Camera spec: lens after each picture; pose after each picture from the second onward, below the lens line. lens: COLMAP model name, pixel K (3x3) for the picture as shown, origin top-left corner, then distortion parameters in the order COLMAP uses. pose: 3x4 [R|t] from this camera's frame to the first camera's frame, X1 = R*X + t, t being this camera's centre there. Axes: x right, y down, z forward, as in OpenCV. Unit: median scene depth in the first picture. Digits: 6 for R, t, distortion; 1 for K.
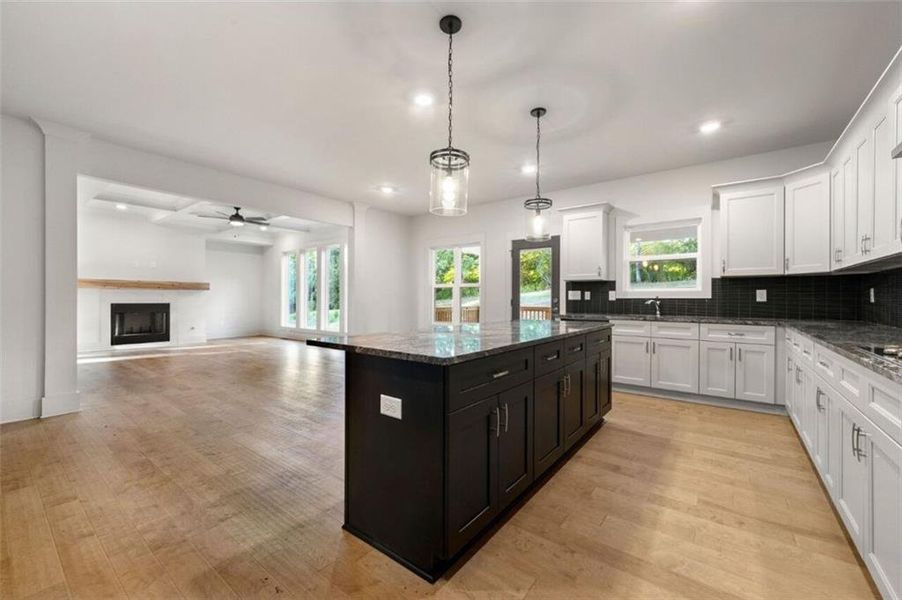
lens RADIAL K [[362.9, 0, 453.1], [0, 362.9, 298.5], [0, 0, 1]] dist [-0.000108, -0.000369]
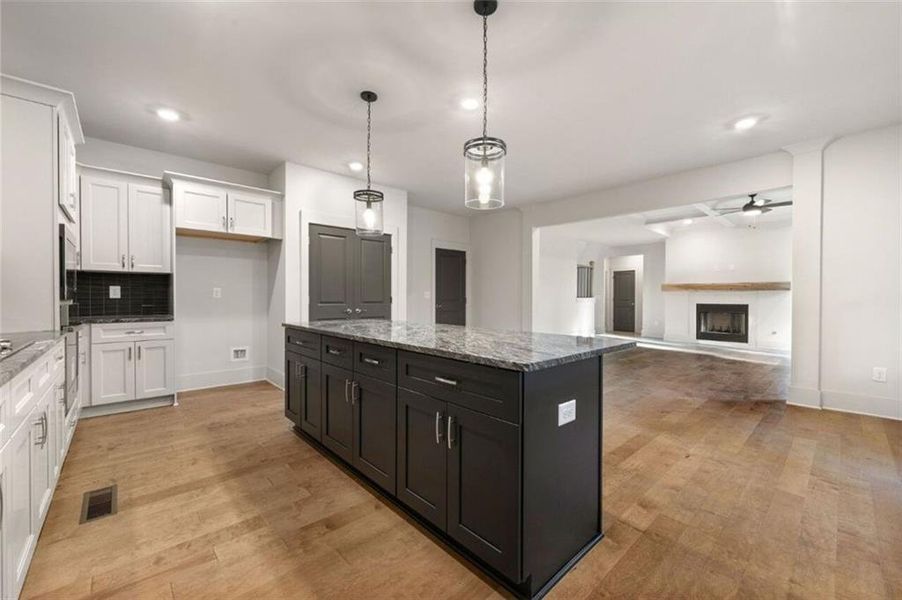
lens RADIAL K [[362.9, 0, 455.3], [0, 362.9, 299.2], [0, 0, 1]] dist [-0.000108, -0.000369]
pose [[-0.172642, 0.000552, -0.984985, 1.338729], [-0.005052, 0.999986, 0.001446, 0.004293], [0.984972, 0.005226, -0.172636, 1.622706]]
